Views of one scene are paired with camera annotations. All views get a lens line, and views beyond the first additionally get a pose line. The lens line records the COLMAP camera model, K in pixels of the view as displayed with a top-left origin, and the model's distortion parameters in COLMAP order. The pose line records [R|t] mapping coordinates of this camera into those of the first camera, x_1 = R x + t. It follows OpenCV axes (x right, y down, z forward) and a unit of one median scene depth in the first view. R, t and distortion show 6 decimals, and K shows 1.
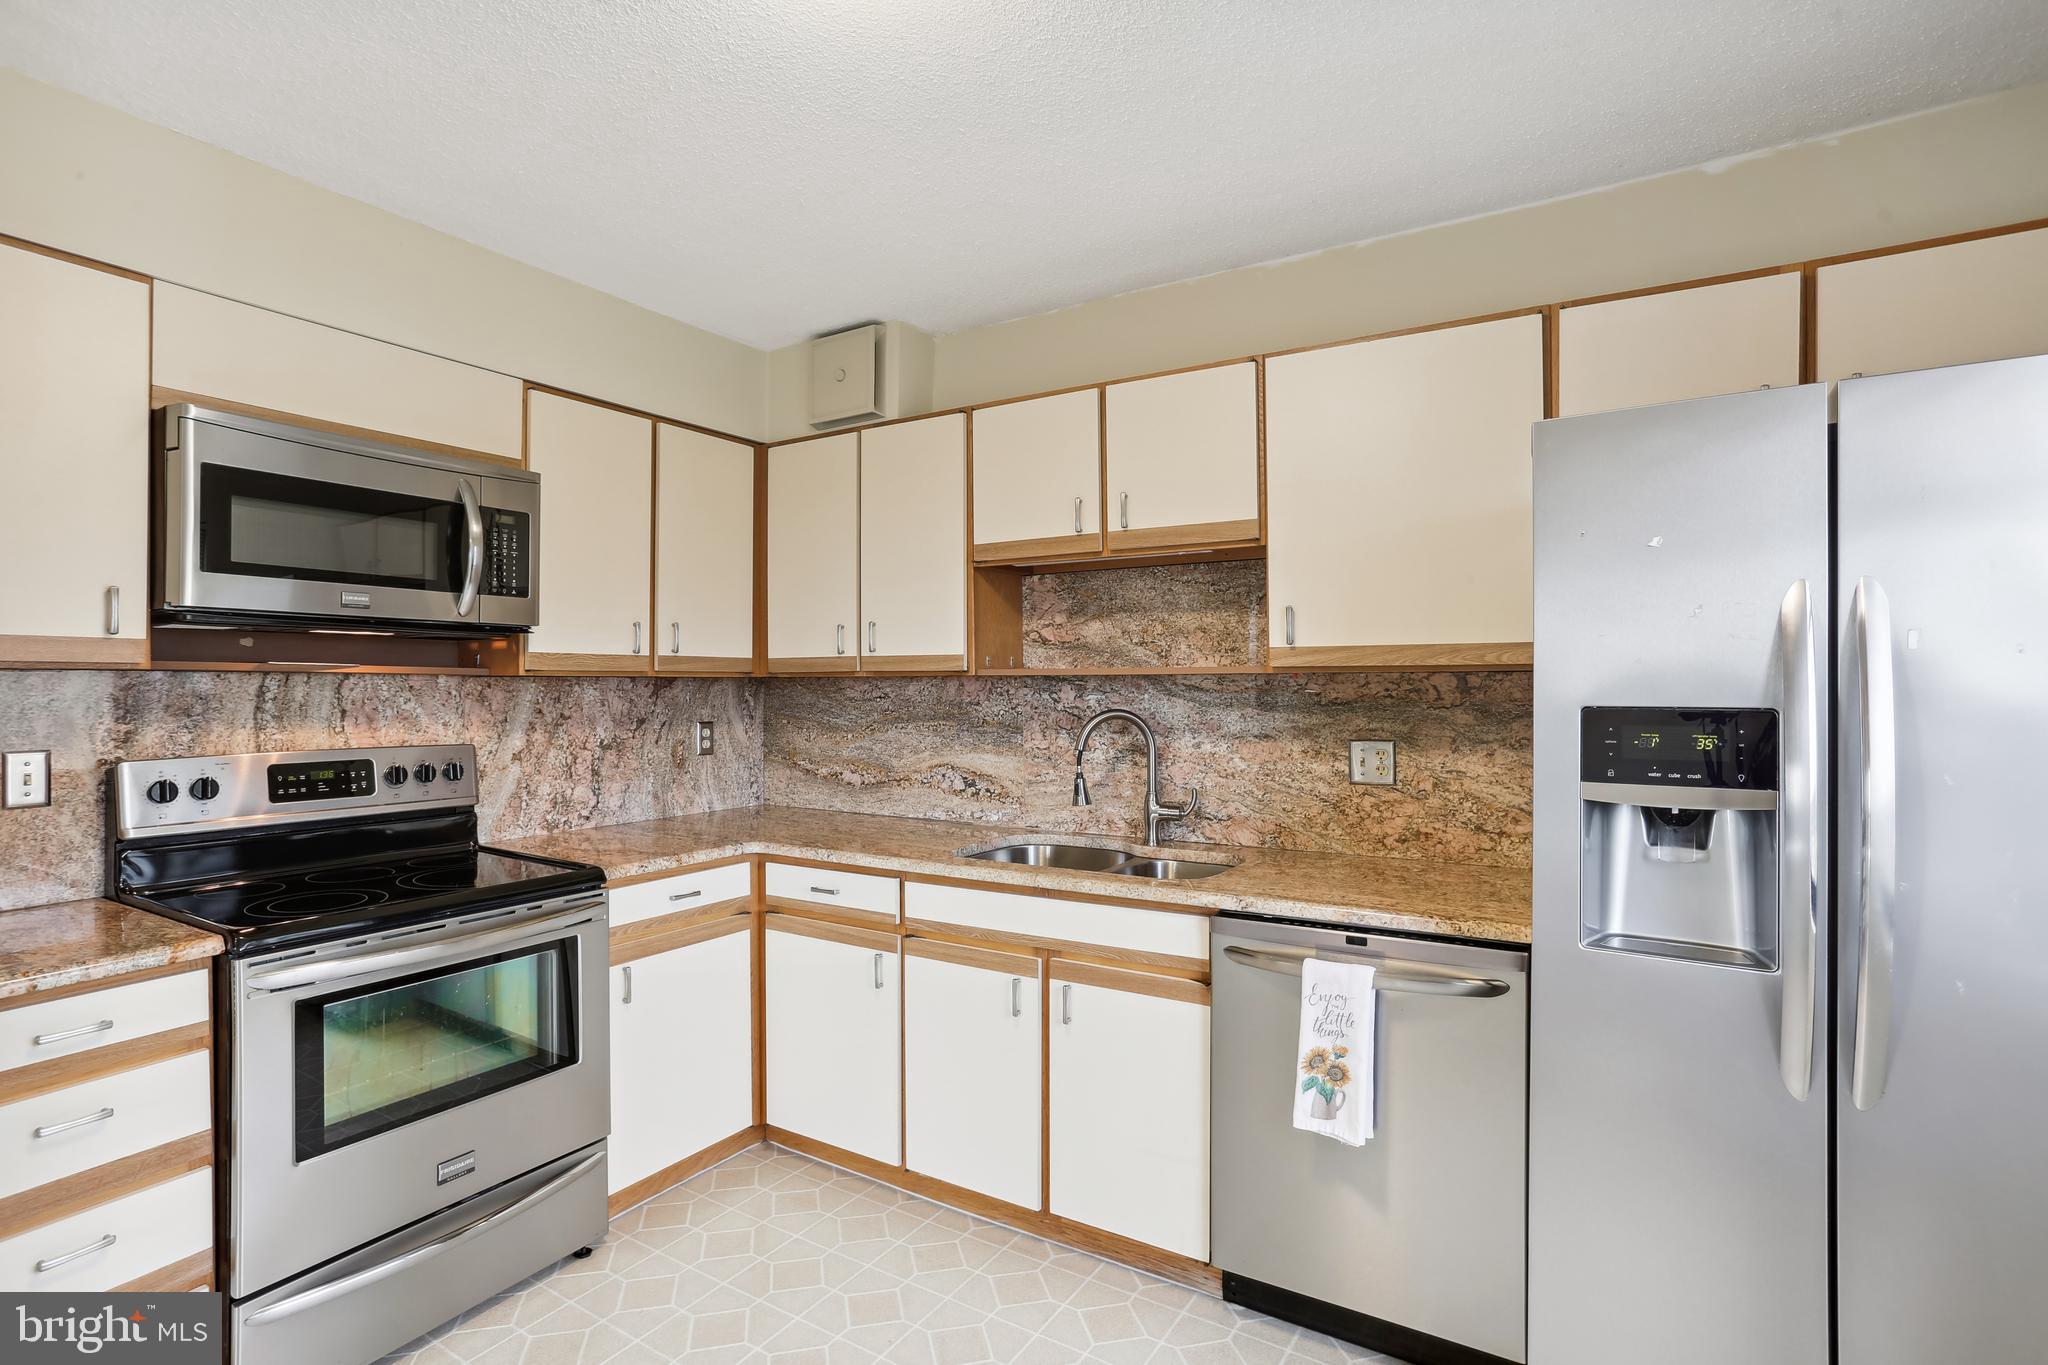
lens RADIAL K [[996.9, 0, 1026.3], [0, 996.9, 680.6], [0, 0, 1]] dist [-0.017556, 0.023908]
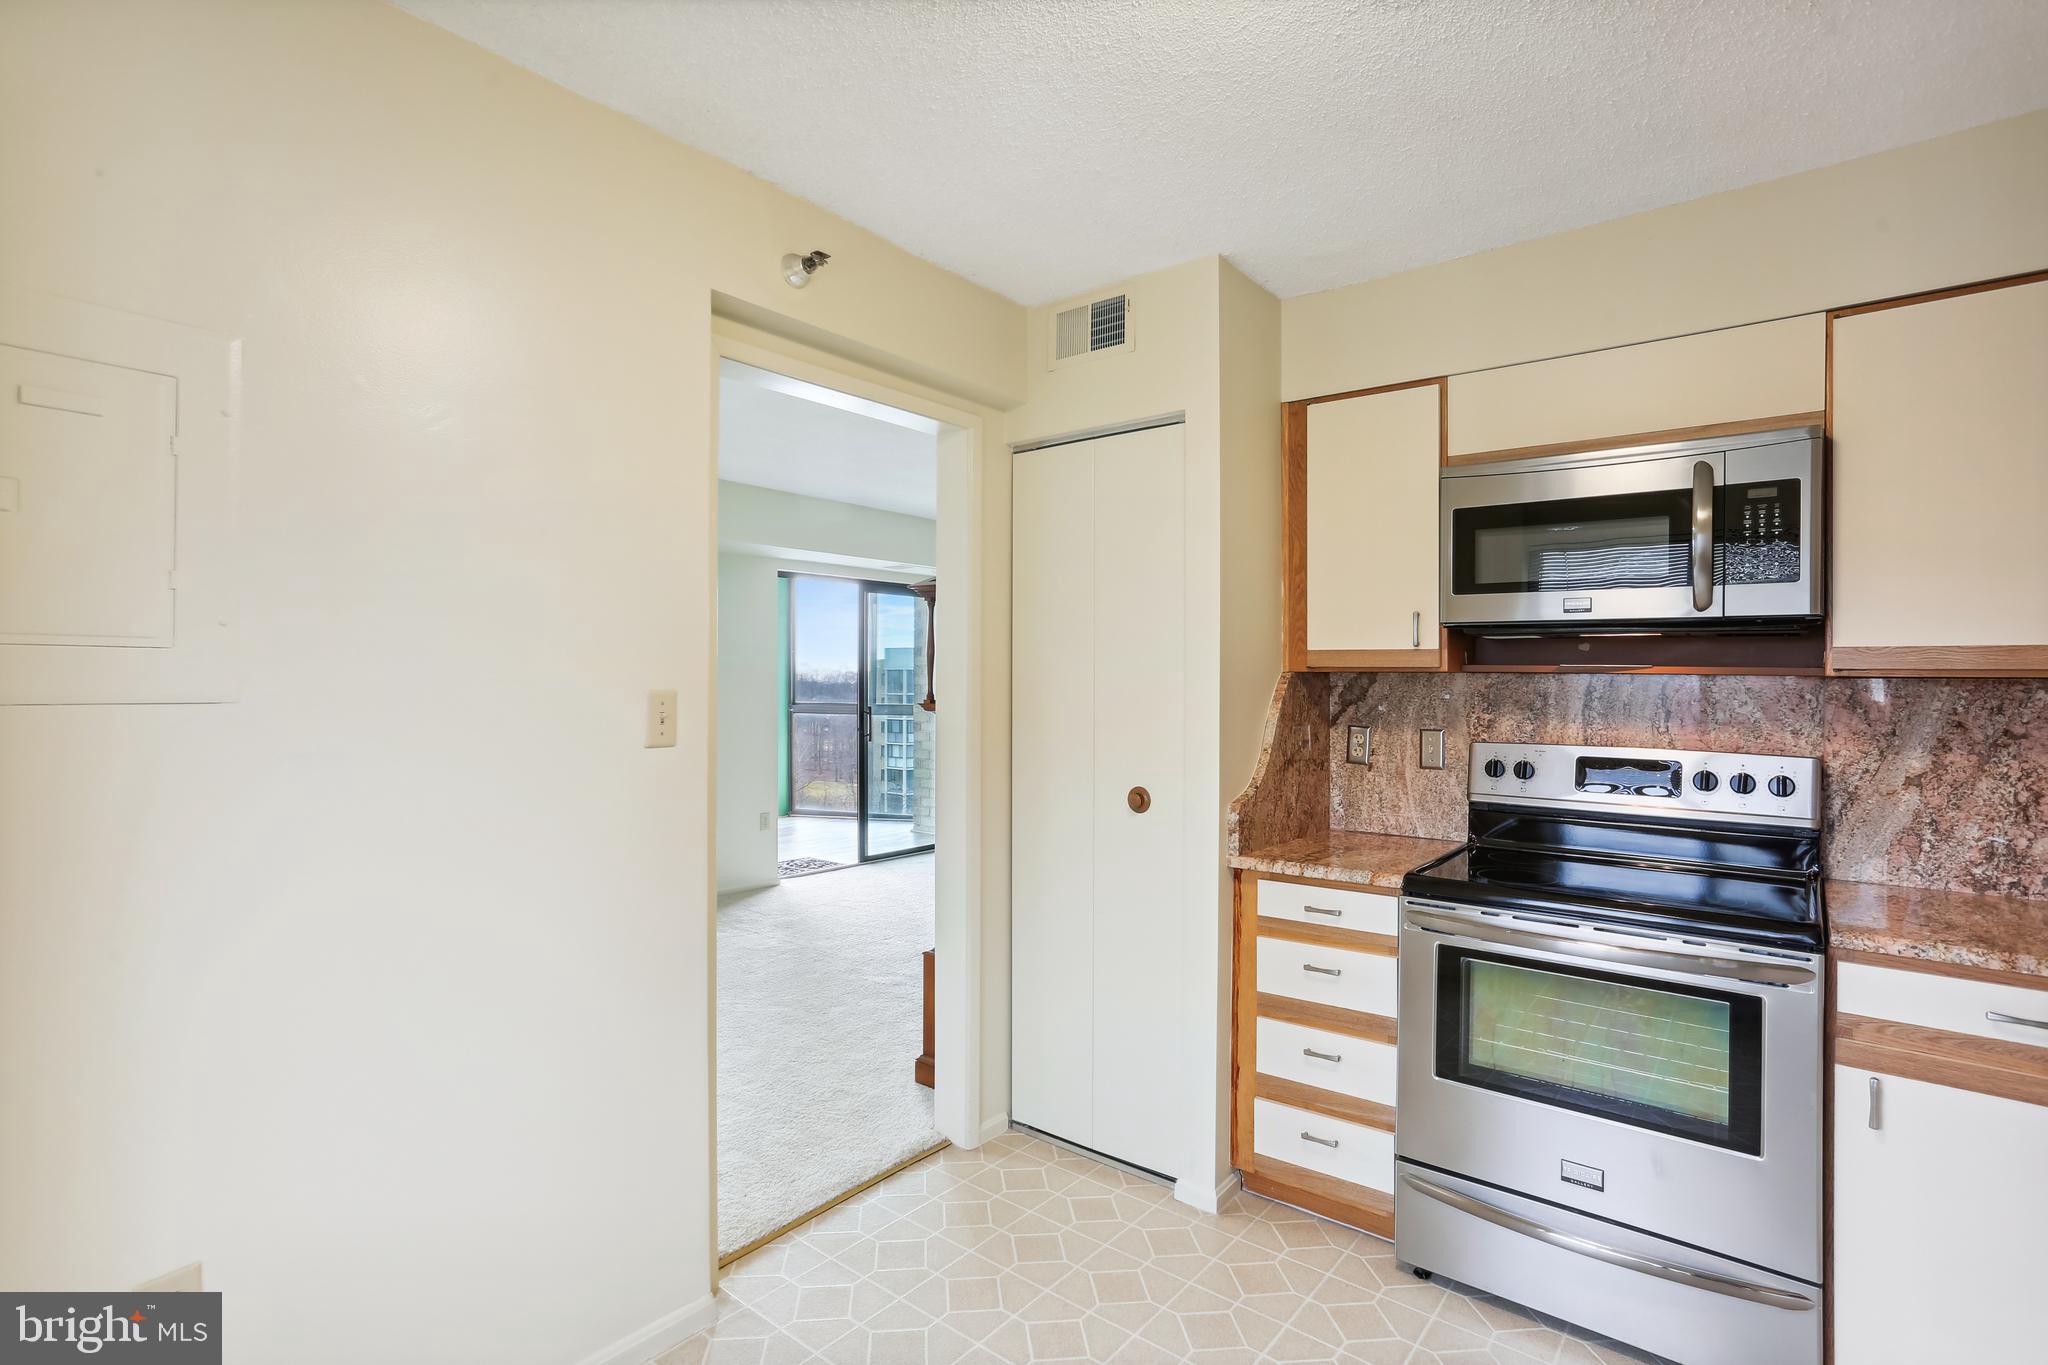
lens RADIAL K [[996.9, 0, 1026.3], [0, 996.9, 680.6], [0, 0, 1]] dist [-0.017556, 0.023908]
pose [[-0.108775, 0.000215, -0.994066, 0.355159], [-0.006596, 0.999978, 0.000938, 0.001985], [0.994045, 0.006659, -0.108771, 0.422432]]
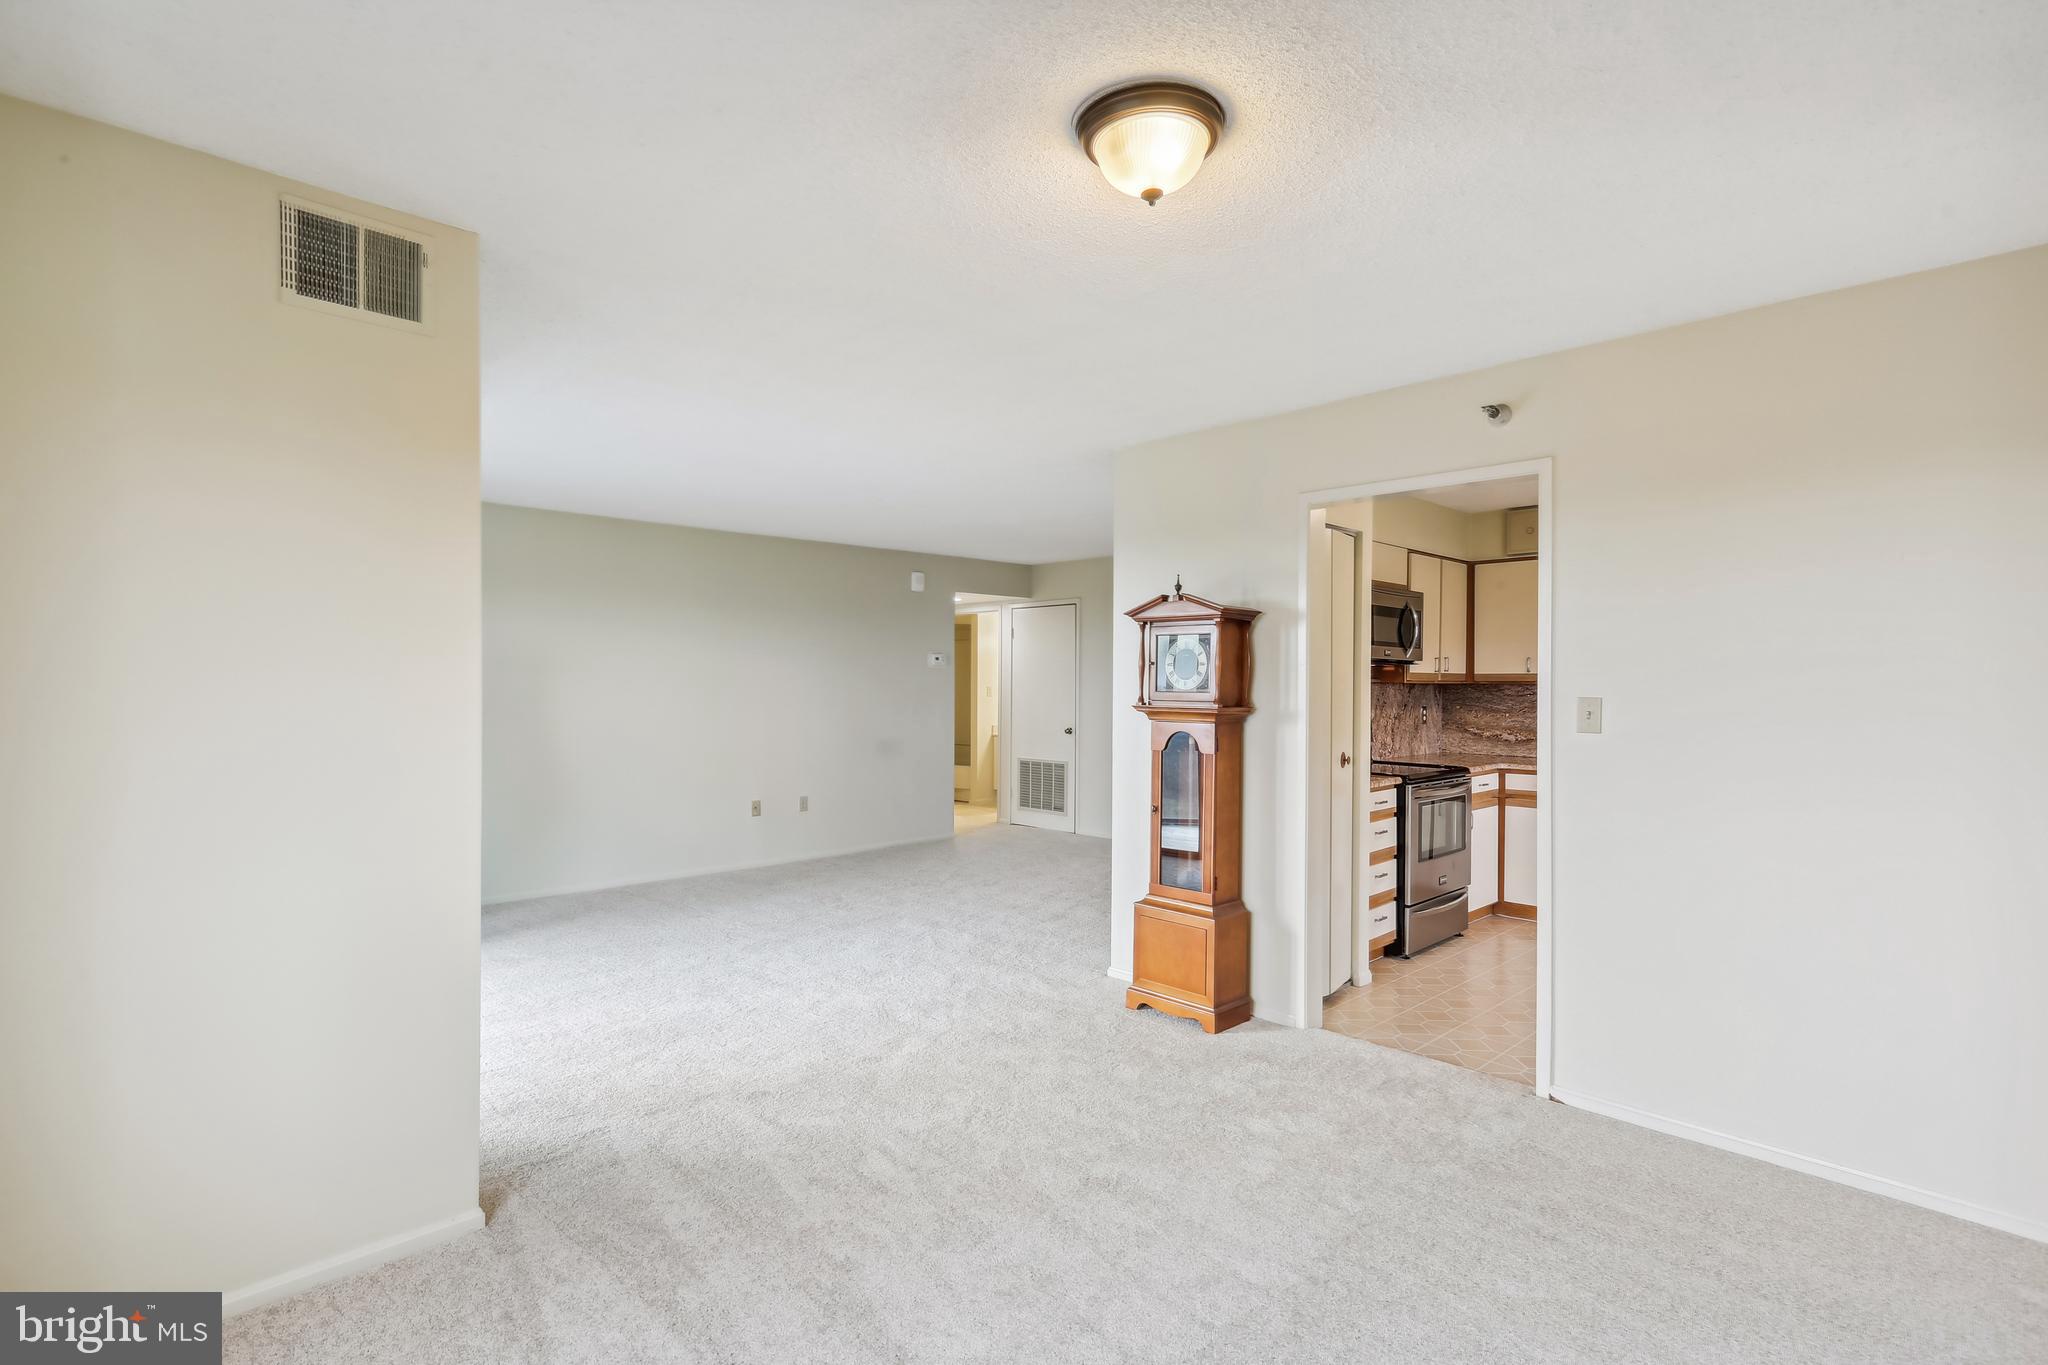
lens RADIAL K [[996.9, 0, 1026.3], [0, 996.9, 680.6], [0, 0, 1]] dist [-0.017556, 0.023908]
pose [[0.972135, 0.002254, -0.234409, -0.775953], [-0.002828, 0.999994, -0.002113, -0.002582], [0.234403, 0.002717, 0.972136, -1.289260]]
